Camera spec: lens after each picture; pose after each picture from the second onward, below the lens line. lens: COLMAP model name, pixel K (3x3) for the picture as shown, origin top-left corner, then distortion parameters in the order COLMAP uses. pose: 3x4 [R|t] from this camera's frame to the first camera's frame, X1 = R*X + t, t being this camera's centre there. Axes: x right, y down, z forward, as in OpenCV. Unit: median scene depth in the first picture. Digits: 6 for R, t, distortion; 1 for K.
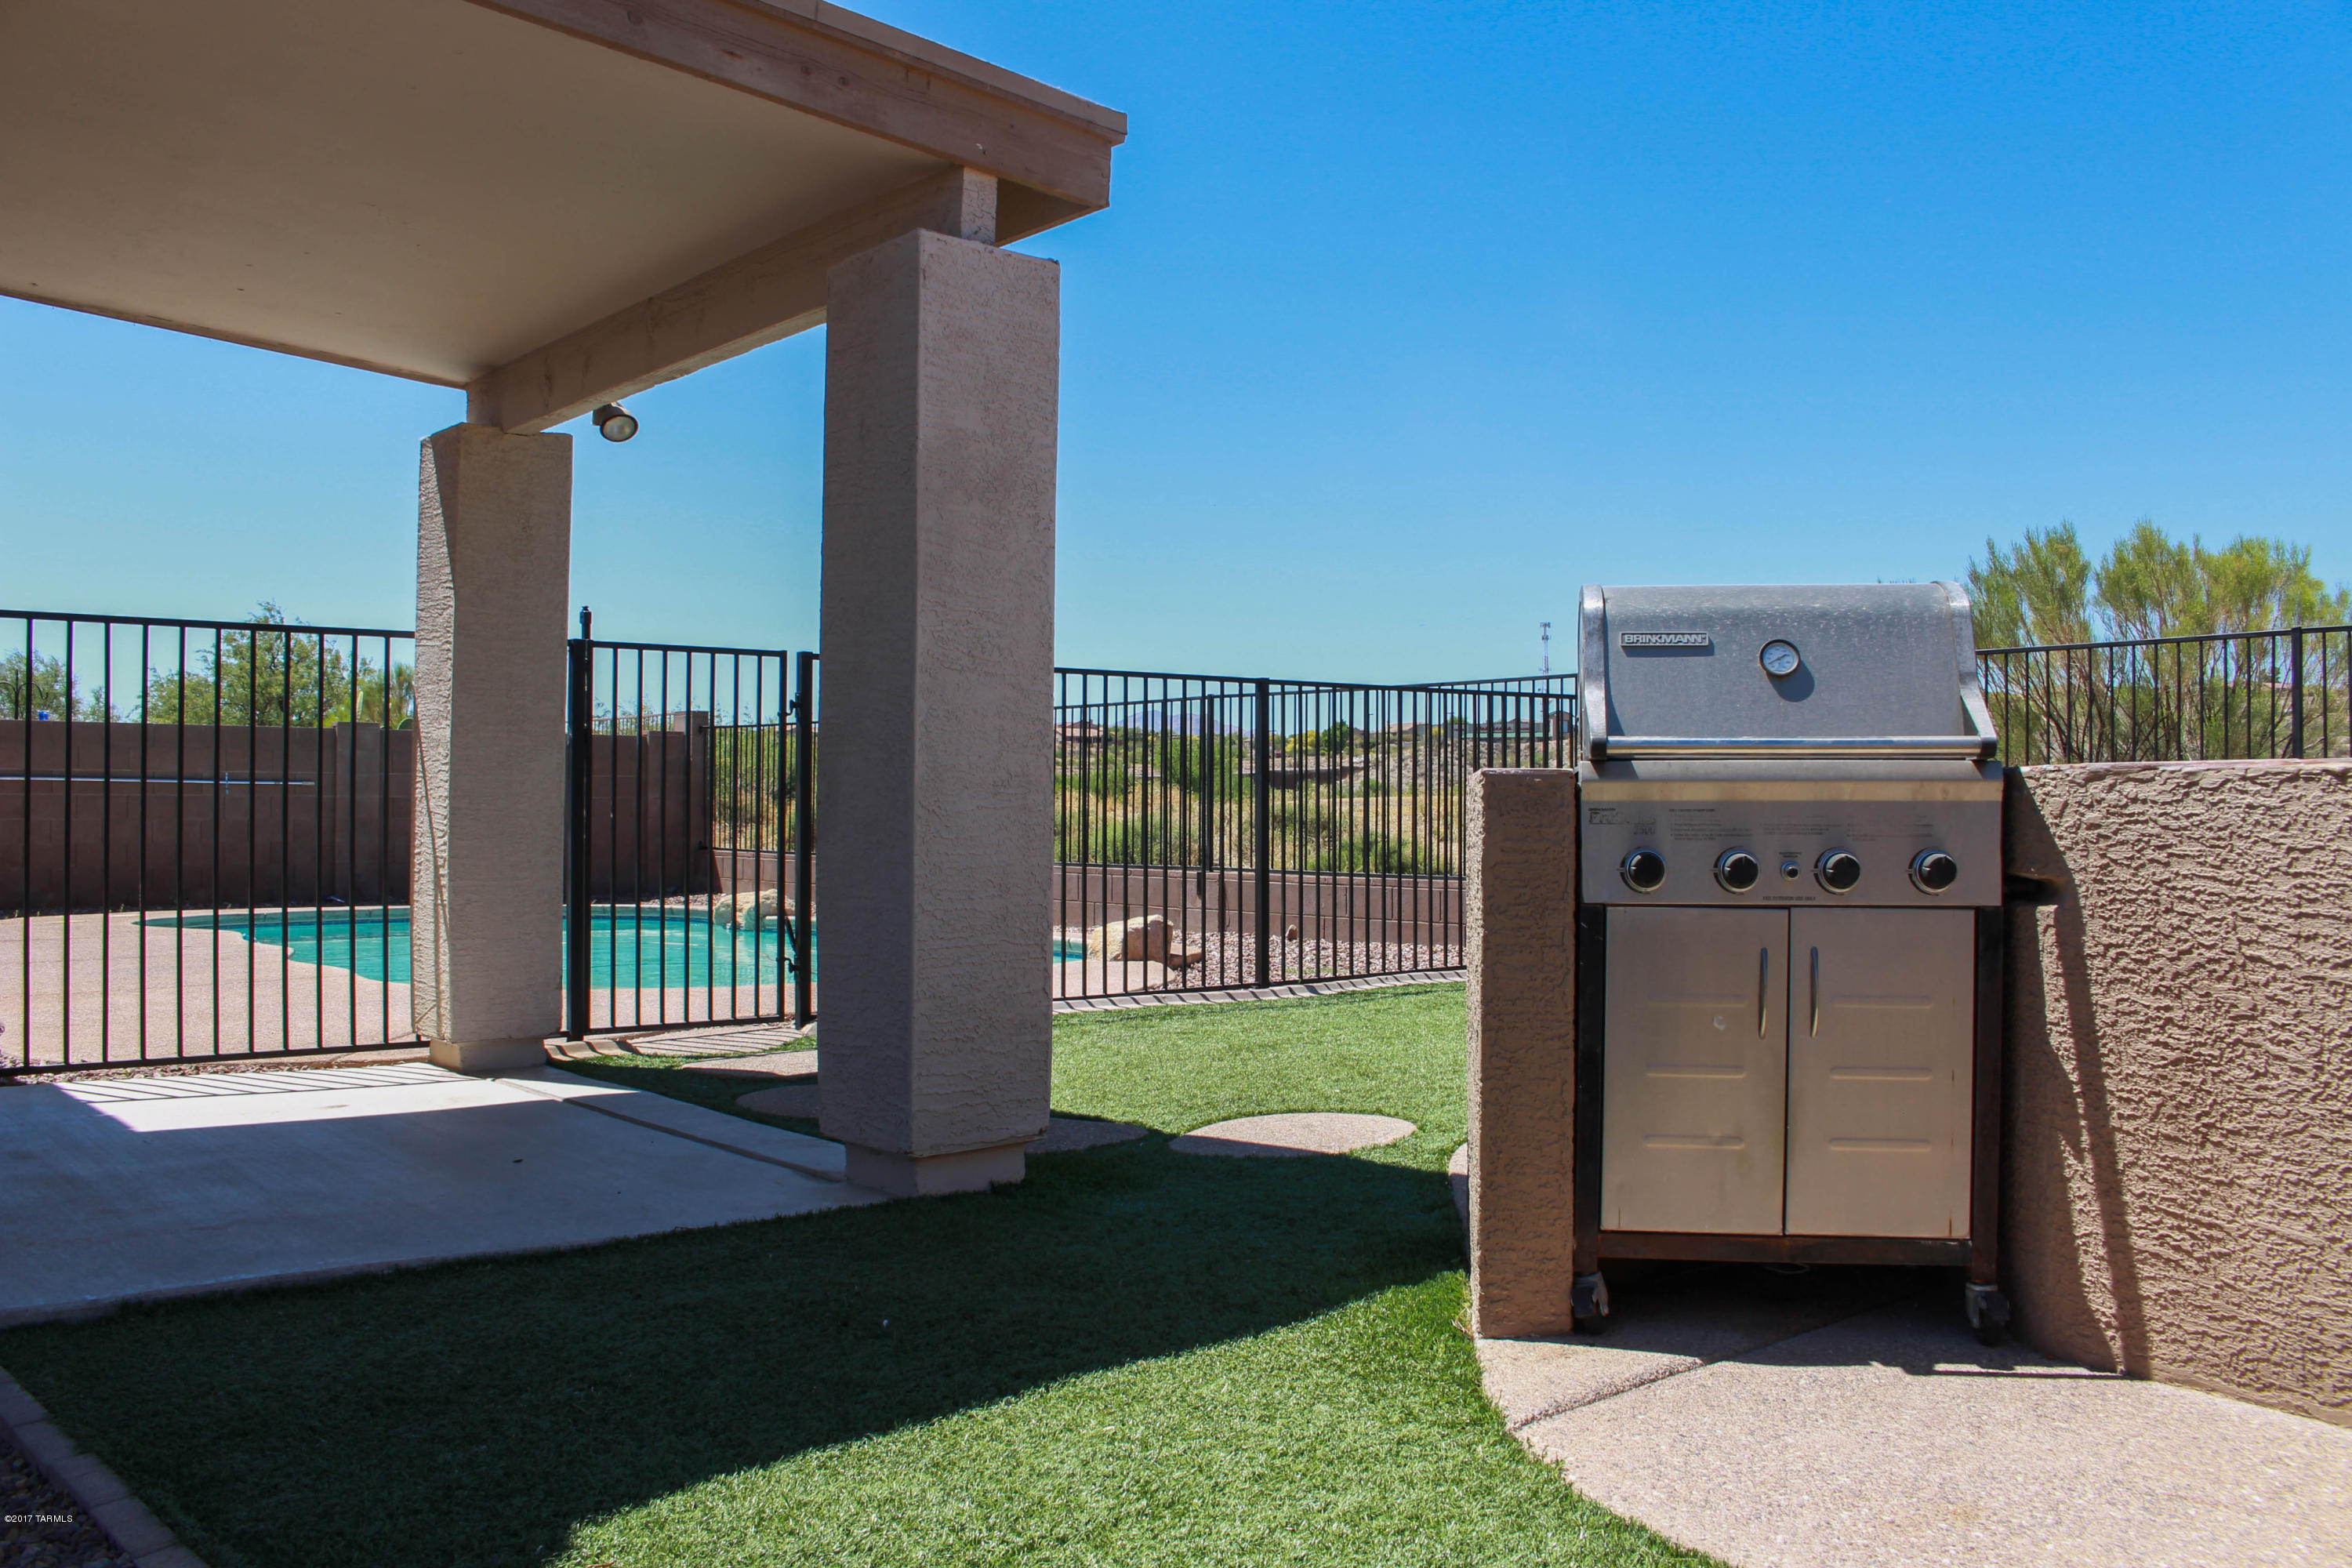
lens RADIAL K [[1967.1, 0, 1174.6], [0, 1967.1, 784.6], [0, 0, 1]] dist [-0.155065, 0.128301]
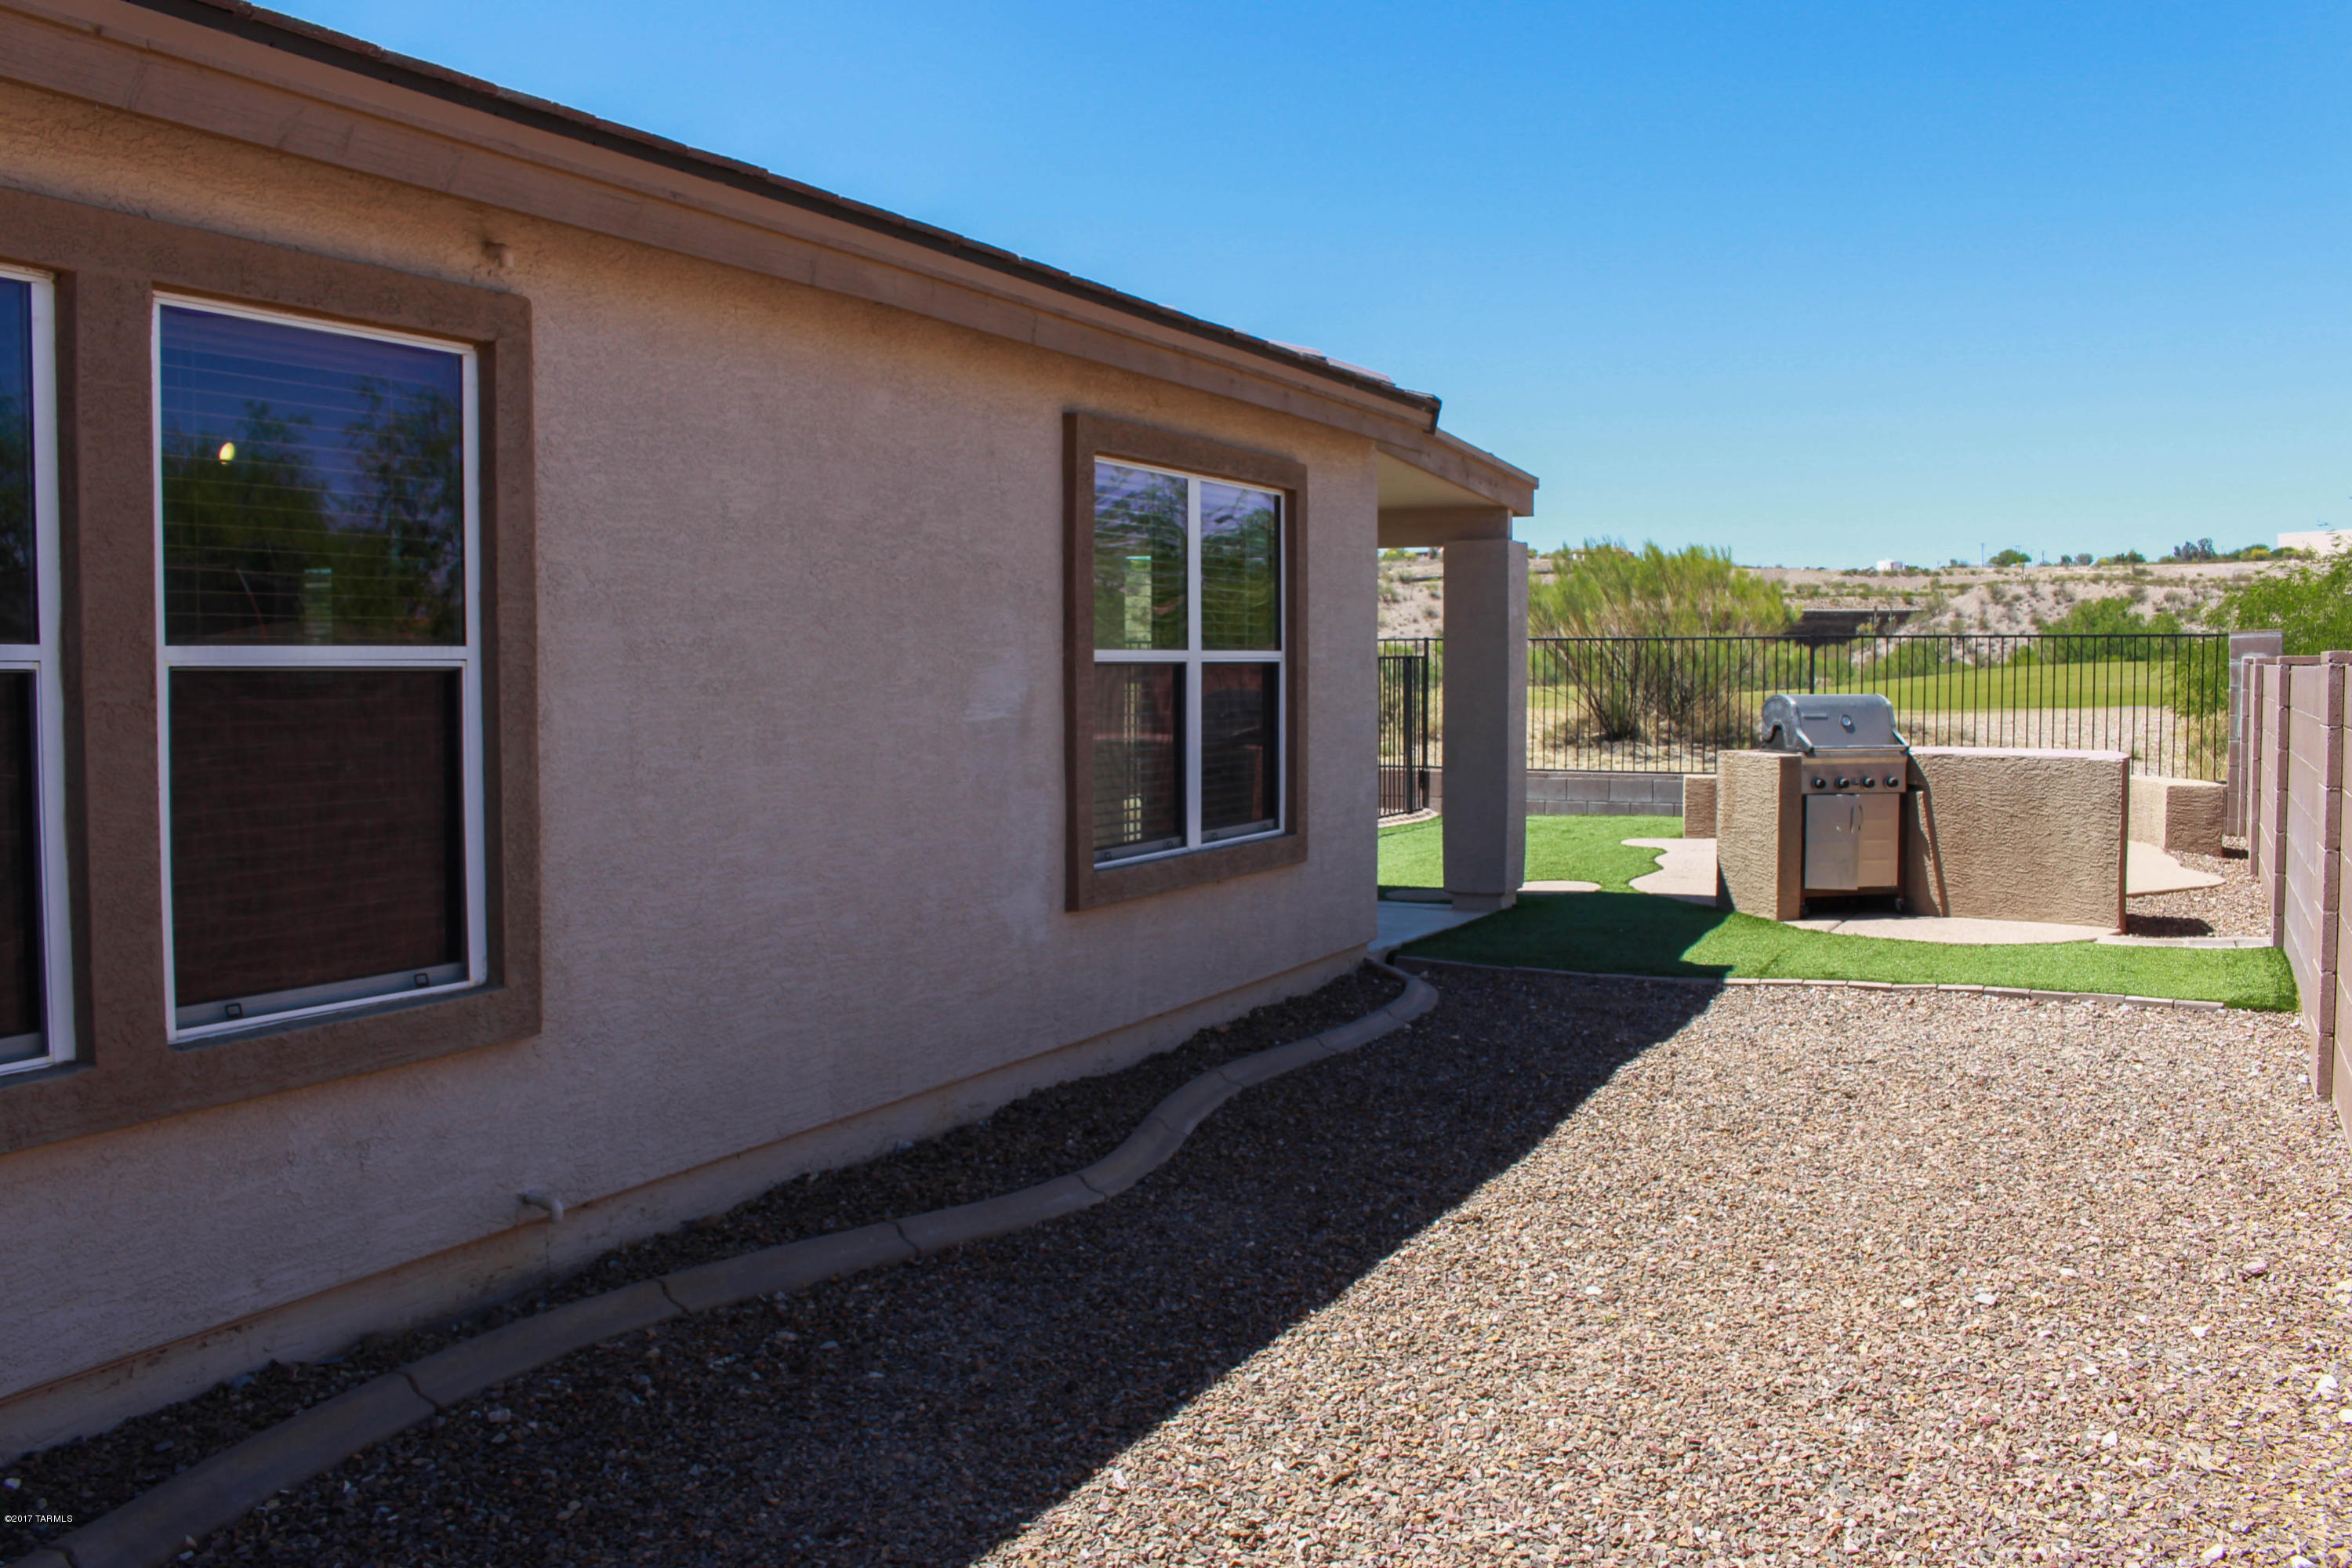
lens RADIAL K [[1967.1, 0, 1187.1], [0, 1967.1, 779.8], [0, 0, 1]] dist [-0.155065, 0.128301]
pose [[0.924715, -0.027377, 0.379674, -2.189408], [-0.000612, 0.997302, 0.073405, -0.224106], [-0.380659, -0.068111, 0.922204, -1.817662]]
